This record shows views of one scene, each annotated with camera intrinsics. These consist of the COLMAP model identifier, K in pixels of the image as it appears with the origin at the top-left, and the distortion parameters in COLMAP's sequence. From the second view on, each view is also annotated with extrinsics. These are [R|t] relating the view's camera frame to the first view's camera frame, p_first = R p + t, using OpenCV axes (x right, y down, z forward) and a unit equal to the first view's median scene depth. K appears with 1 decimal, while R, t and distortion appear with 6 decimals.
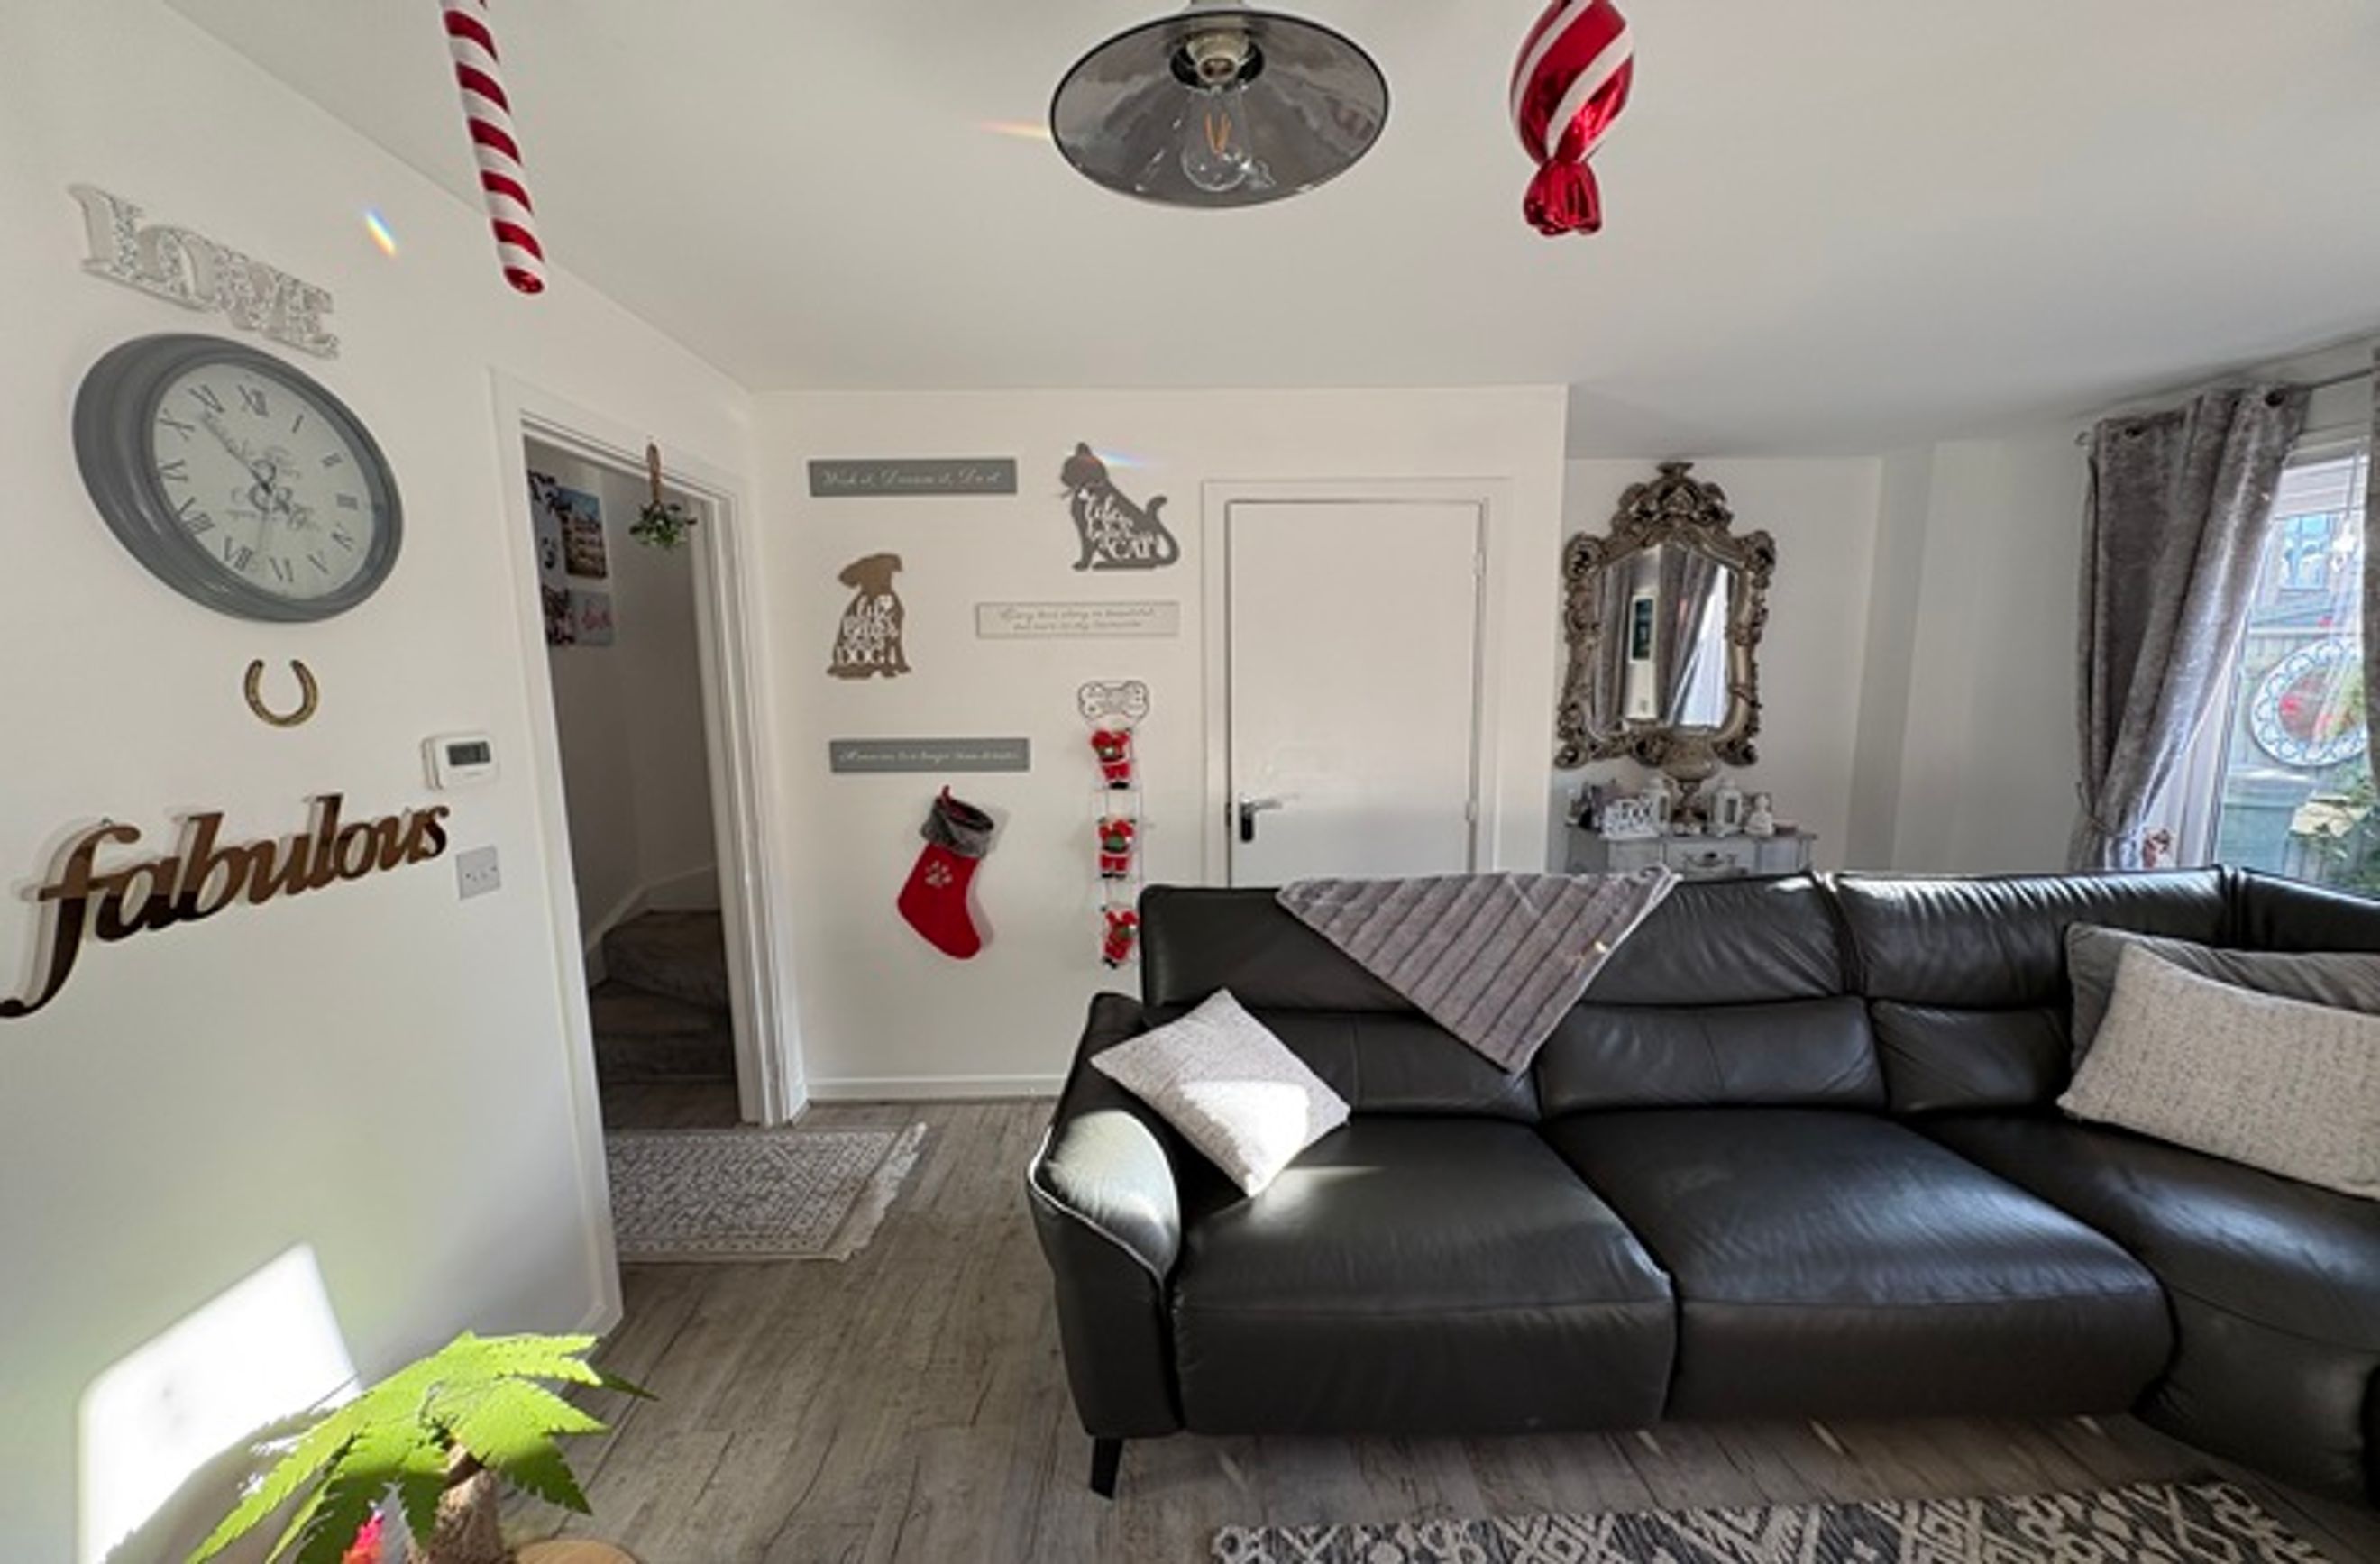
lens RADIAL K [[935.6, 0, 1193.1], [0, 935.6, 804.8], [0, 0, 1]] dist [0.002647, -0.000434]
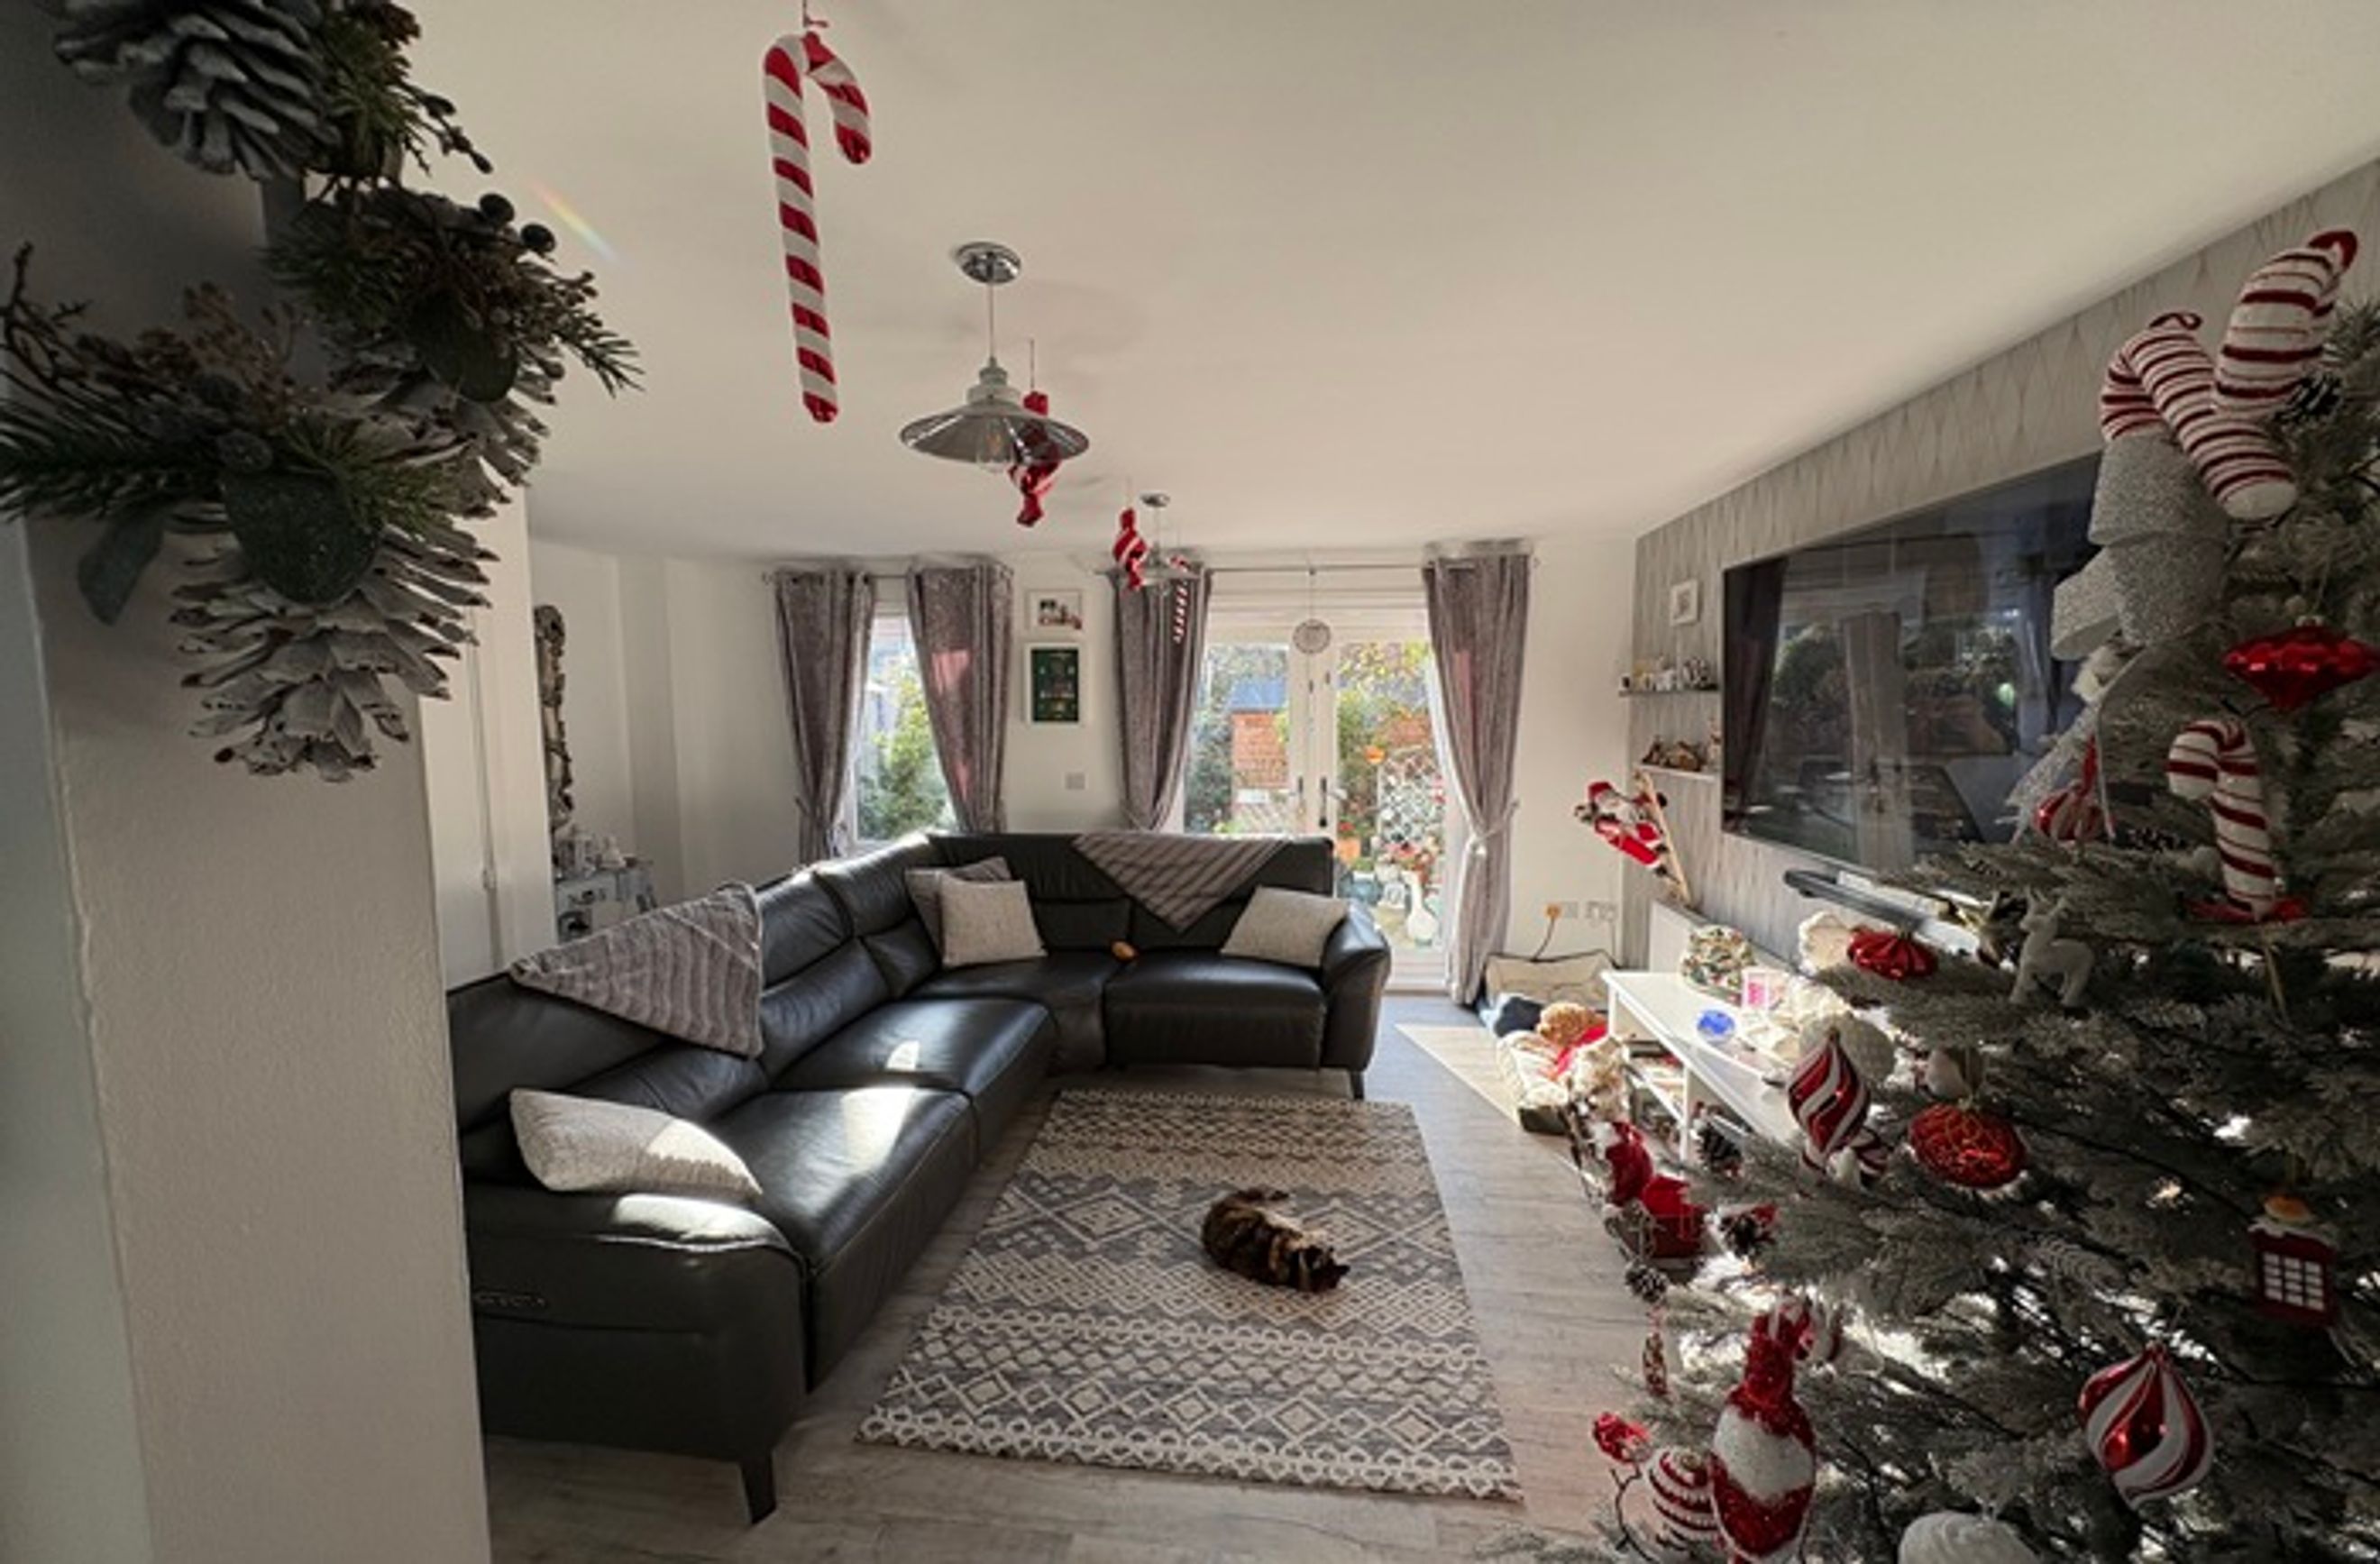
lens RADIAL K [[935.6, 0, 1178.7], [0, 935.6, 781.3], [0, 0, 1]] dist [0.002647, -0.000434]
pose [[0.166443, -0.069207, 0.983619, -1.340499], [0.143710, 0.988585, 0.045238, -0.088741], [-0.975522, 0.133827, 0.174489, 0.316462]]
